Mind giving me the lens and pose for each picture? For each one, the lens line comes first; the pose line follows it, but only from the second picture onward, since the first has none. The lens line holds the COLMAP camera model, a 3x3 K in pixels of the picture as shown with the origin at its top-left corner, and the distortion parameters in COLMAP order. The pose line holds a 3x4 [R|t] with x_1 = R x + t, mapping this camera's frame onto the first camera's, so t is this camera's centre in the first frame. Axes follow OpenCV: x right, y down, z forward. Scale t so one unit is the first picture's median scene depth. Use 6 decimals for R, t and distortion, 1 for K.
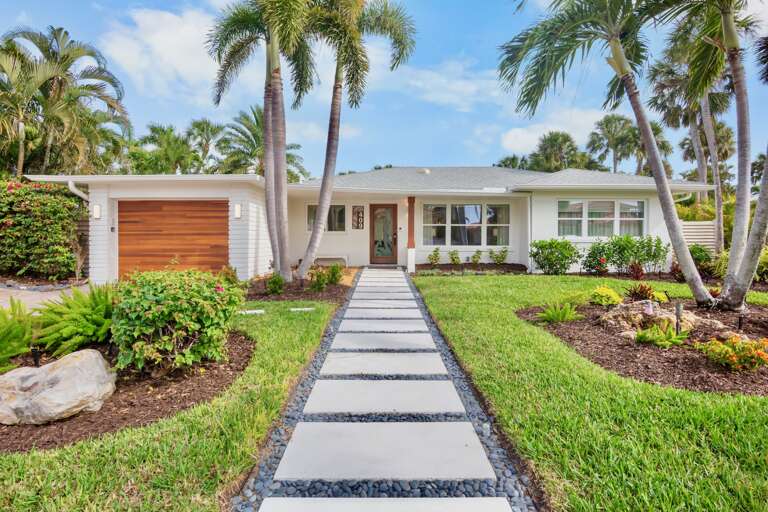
lens RADIAL K [[376.7, 0, 382.5], [0, 376.7, 247.8], [0, 0, 1]] dist [-0.033583, 0.000155]
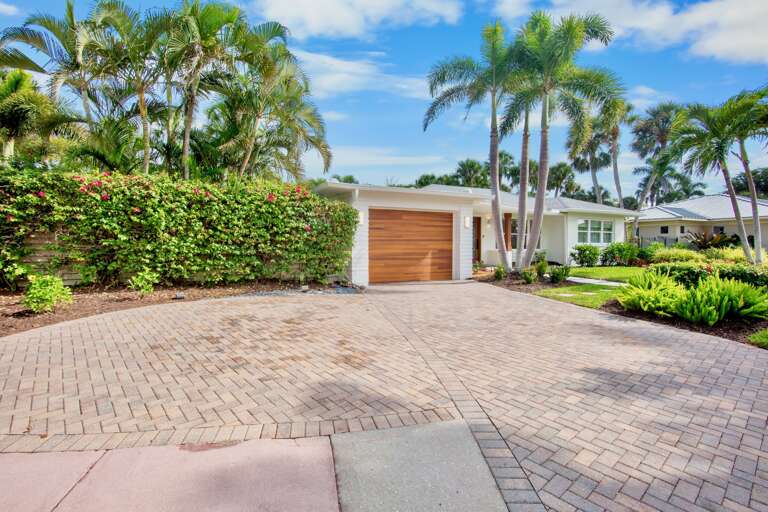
lens RADIAL K [[376.7, 0, 382.5], [0, 376.7, 247.8], [0, 0, 1]] dist [-0.033583, 0.000155]
pose [[0.886940, -0.002603, 0.461878, -0.975241], [0.006126, 0.999962, -0.006128, -0.004061], [-0.461845, 0.008265, 0.886922, -0.003952]]
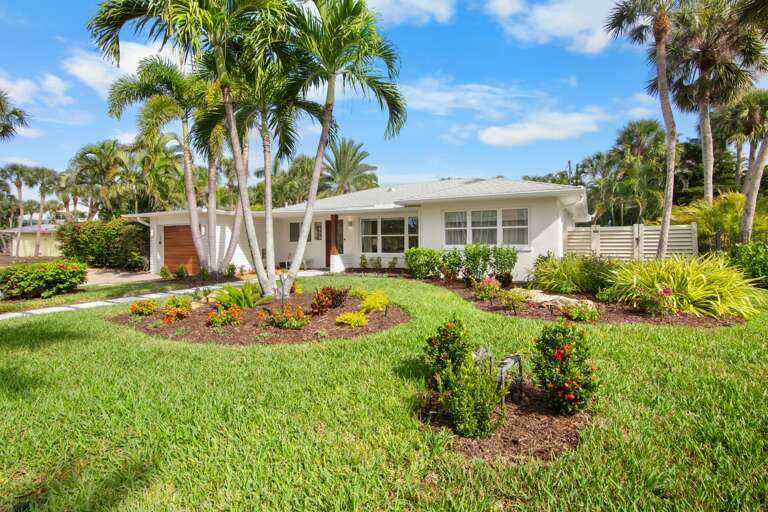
lens RADIAL K [[376.7, 0, 382.5], [0, 376.7, 247.8], [0, 0, 1]] dist [-0.033583, 0.000155]
pose [[0.879533, -0.001757, -0.475835, 0.847883], [-0.006446, 0.999857, -0.015606, -0.004456], [0.475795, 0.016793, 0.879396, -0.046217]]
